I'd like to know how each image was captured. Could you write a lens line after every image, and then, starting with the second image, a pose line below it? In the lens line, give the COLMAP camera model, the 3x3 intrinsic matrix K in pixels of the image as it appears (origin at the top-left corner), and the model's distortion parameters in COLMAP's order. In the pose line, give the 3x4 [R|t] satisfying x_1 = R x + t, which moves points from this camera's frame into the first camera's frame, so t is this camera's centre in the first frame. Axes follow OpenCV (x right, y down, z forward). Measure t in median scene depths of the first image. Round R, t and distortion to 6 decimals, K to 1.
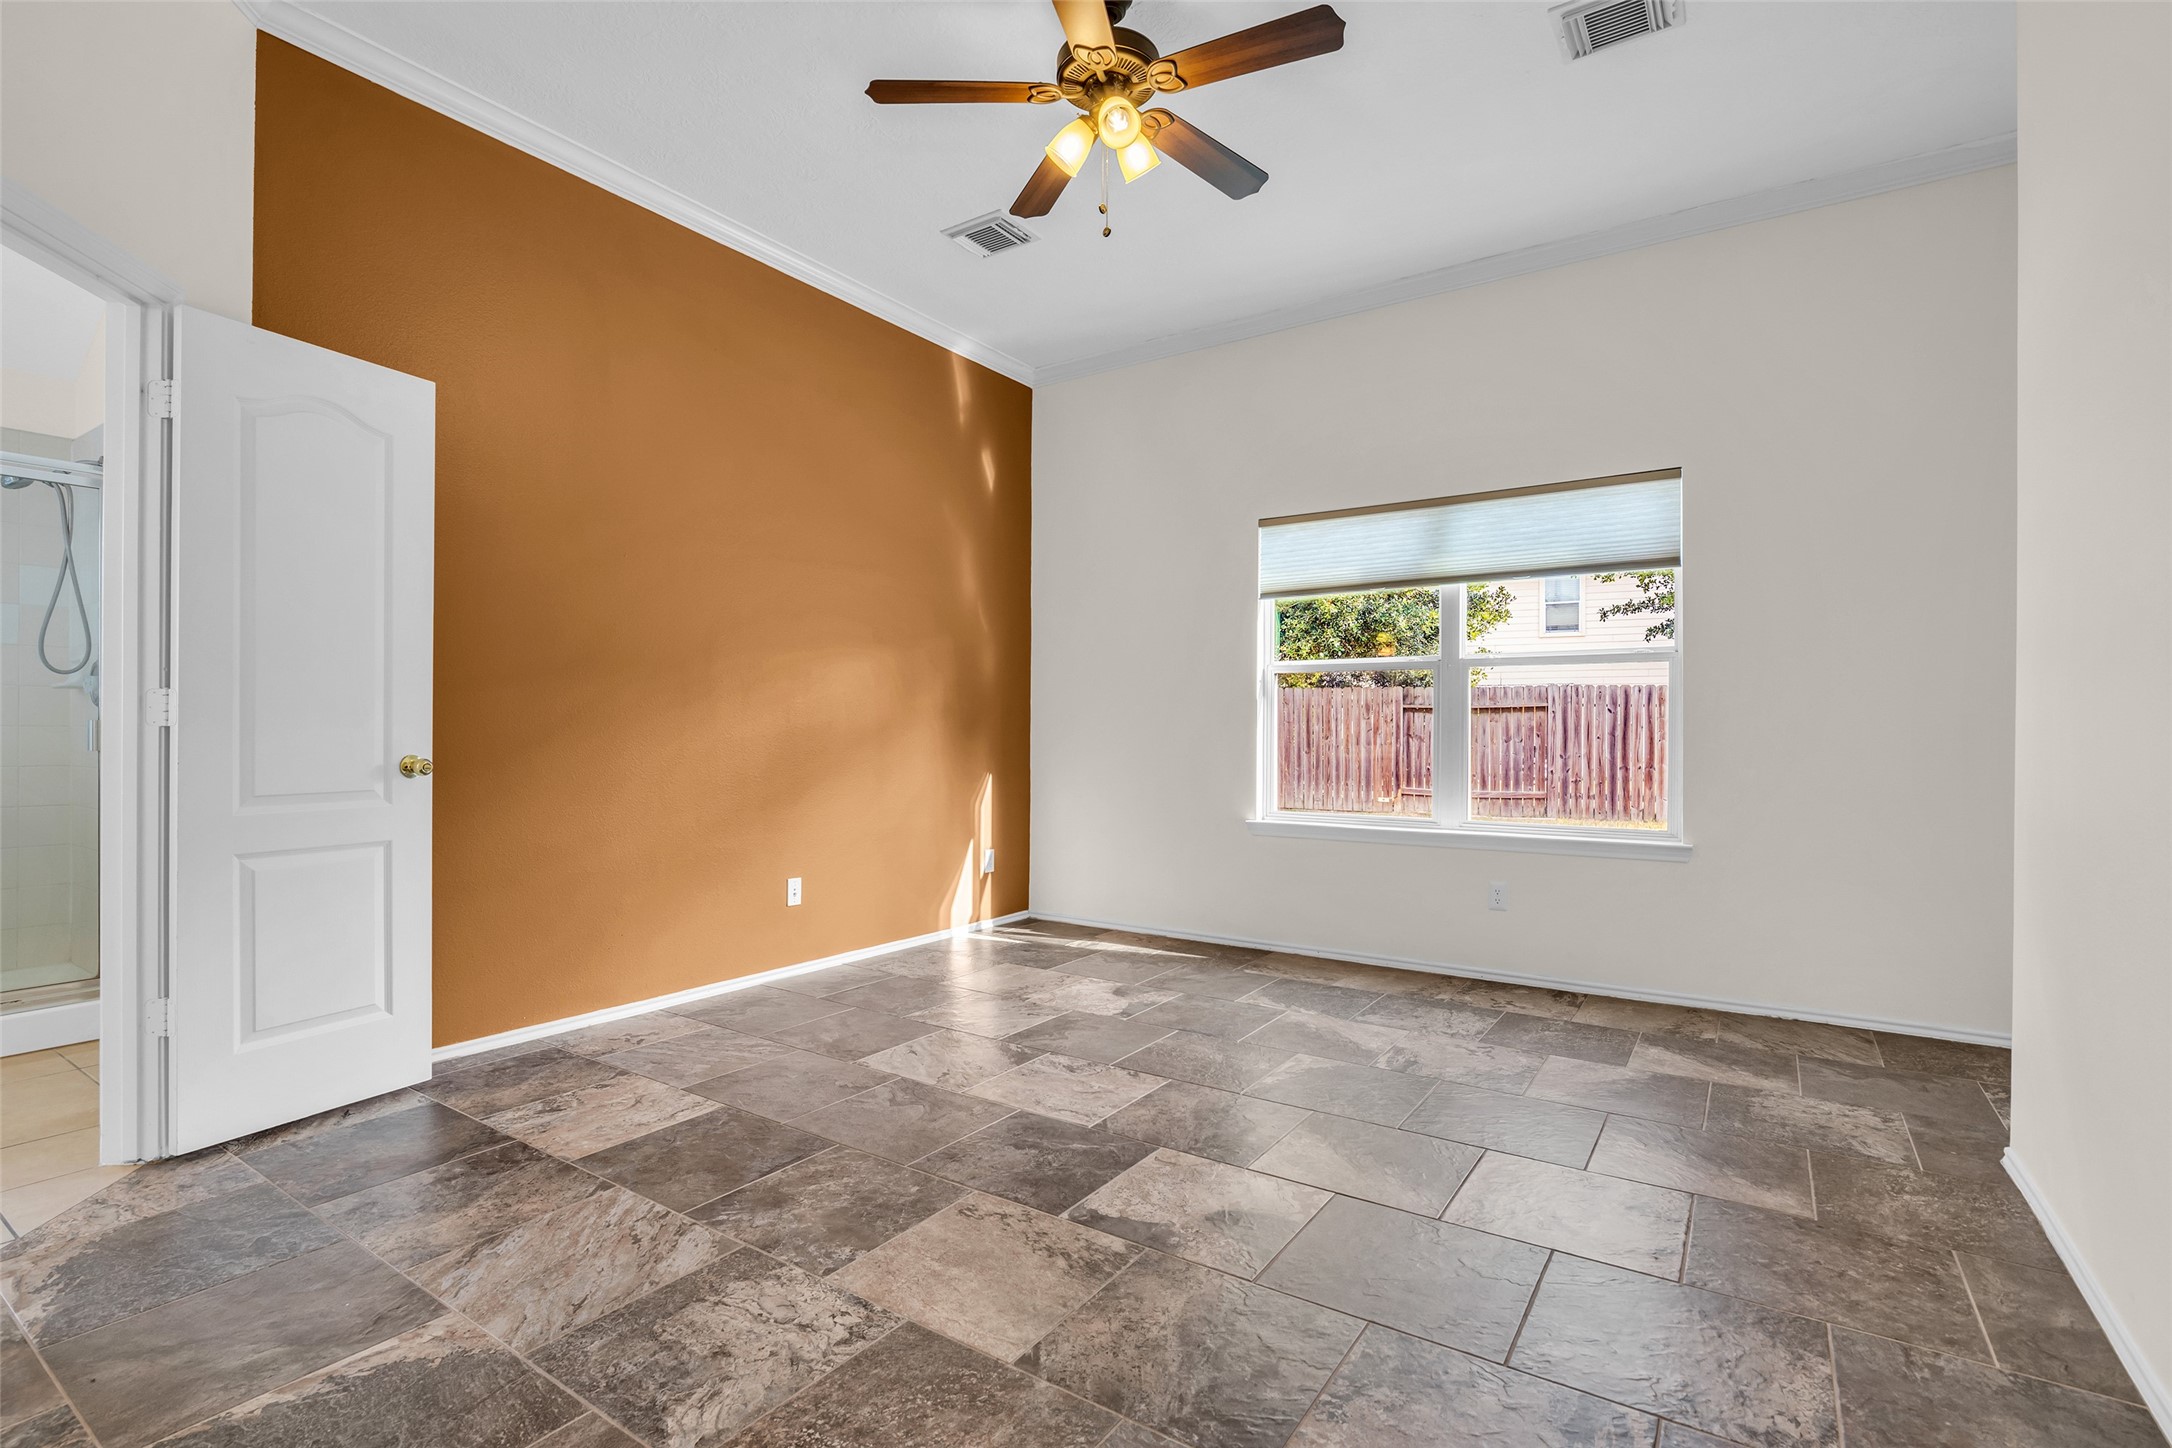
lens RADIAL K [[1004.2, 0, 1086.1], [0, 1004.2, 729.0], [0, 0, 1]] dist [-0.017361, 0.004415]
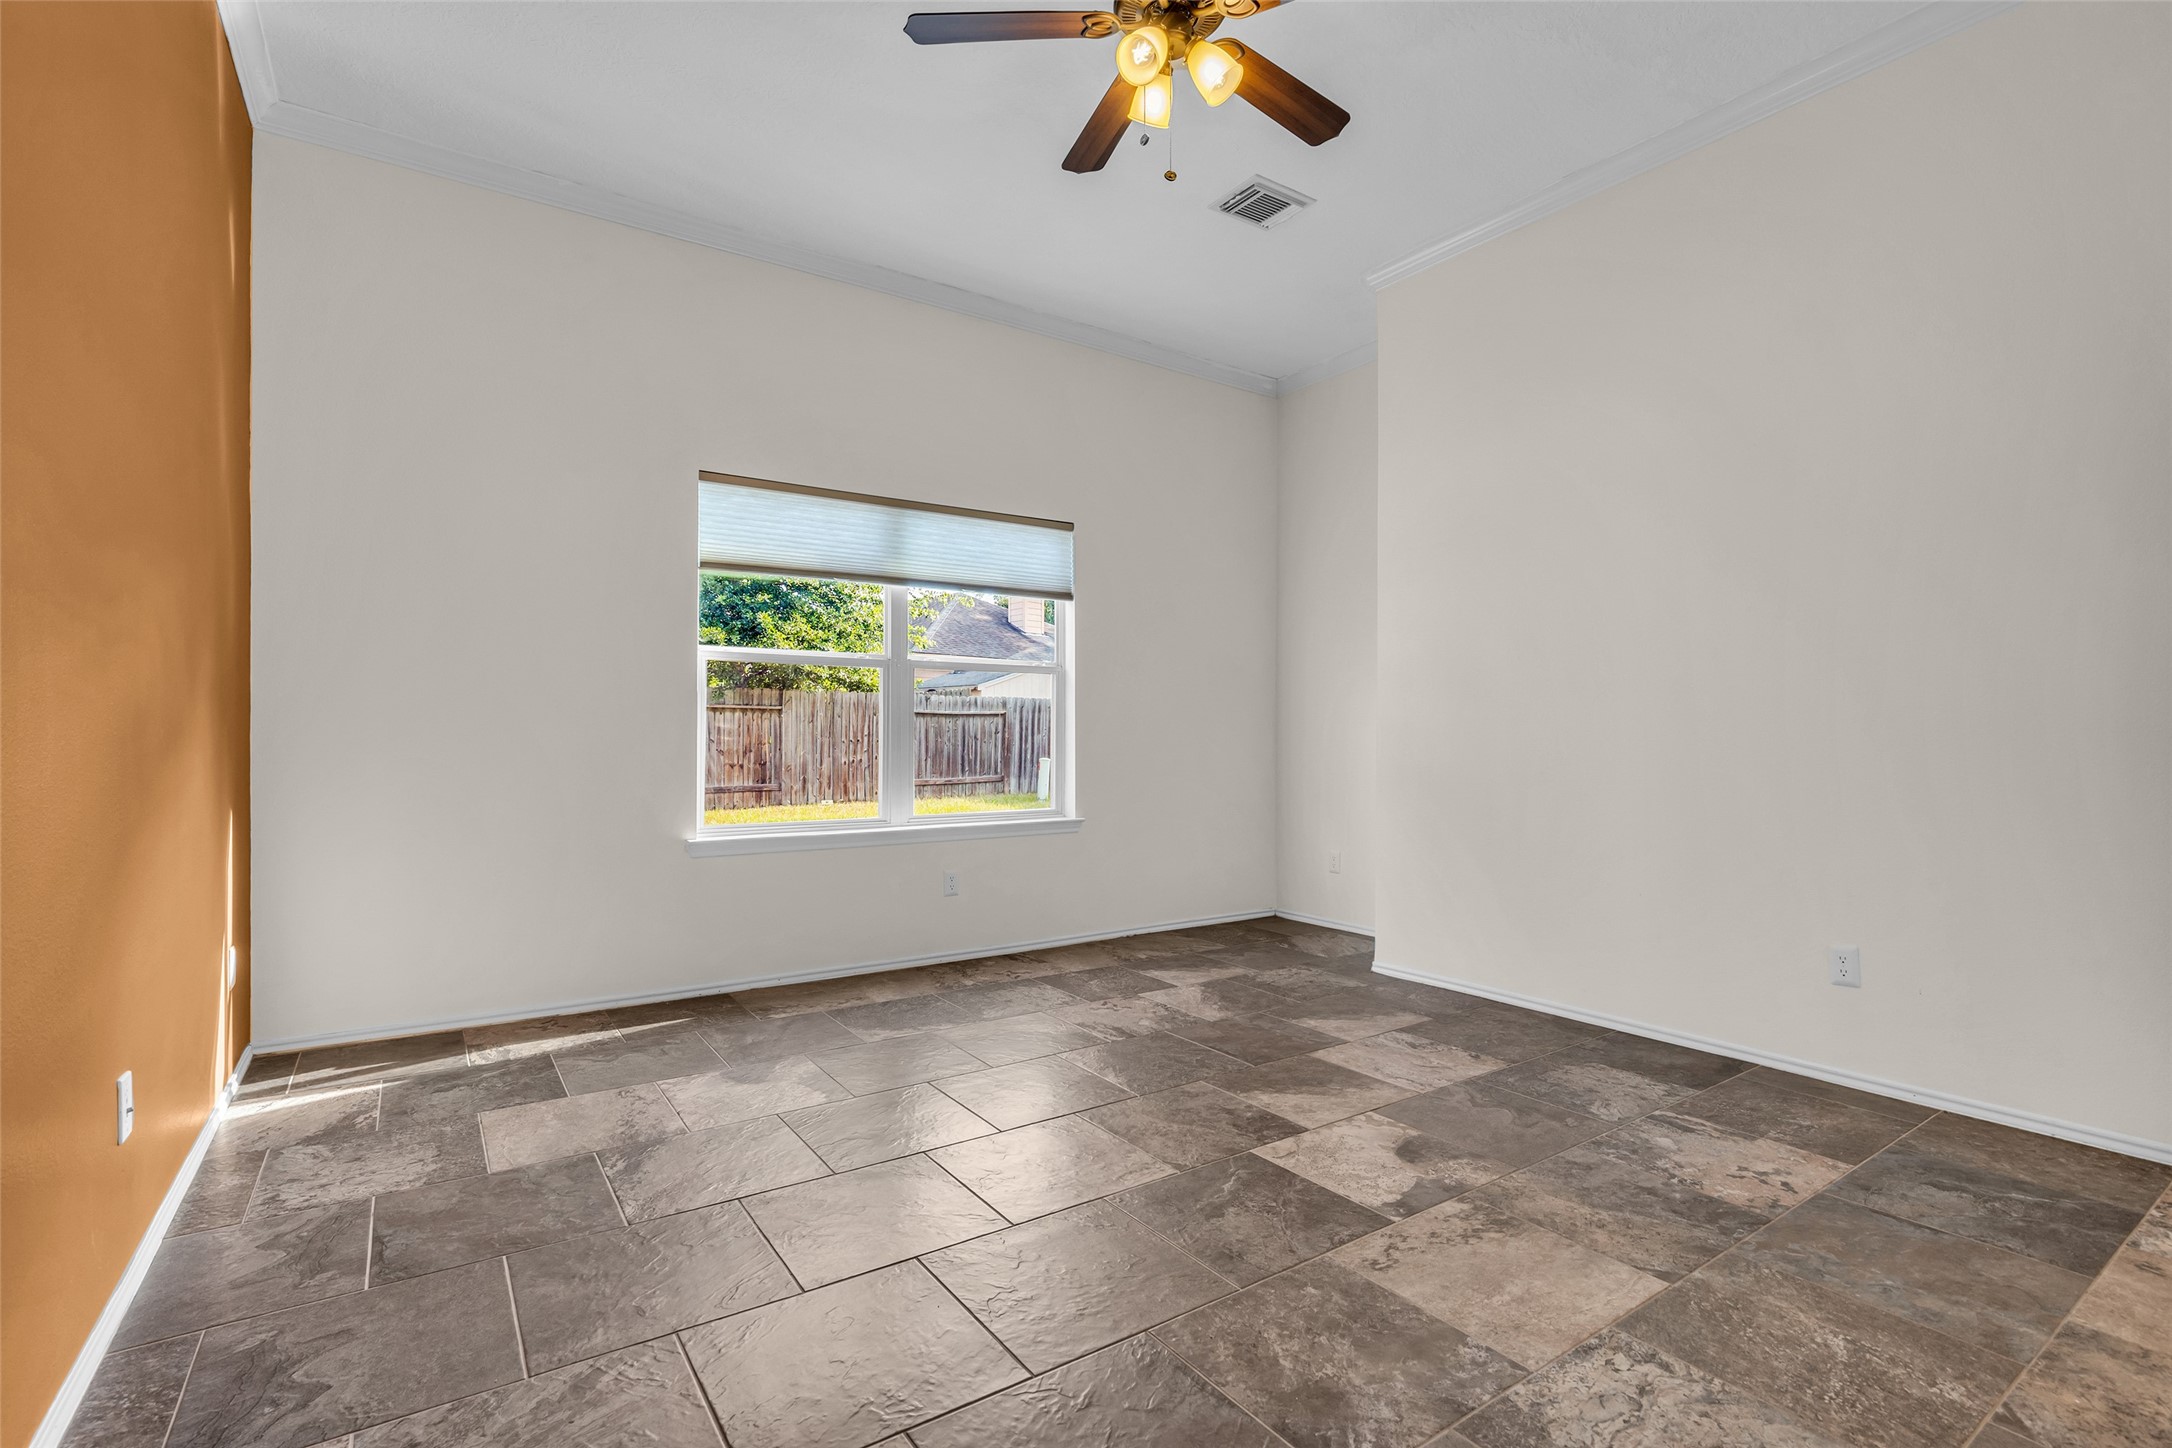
lens RADIAL K [[1004.2, 0, 1071.3], [0, 1004.2, 727.9], [0, 0, 1]] dist [-0.017361, 0.004415]
pose [[0.368031, 0.000710, 0.929813, -0.735731], [-0.002736, 0.999996, 0.000320, -0.001178], [-0.929809, -0.002662, 0.368032, 0.645521]]
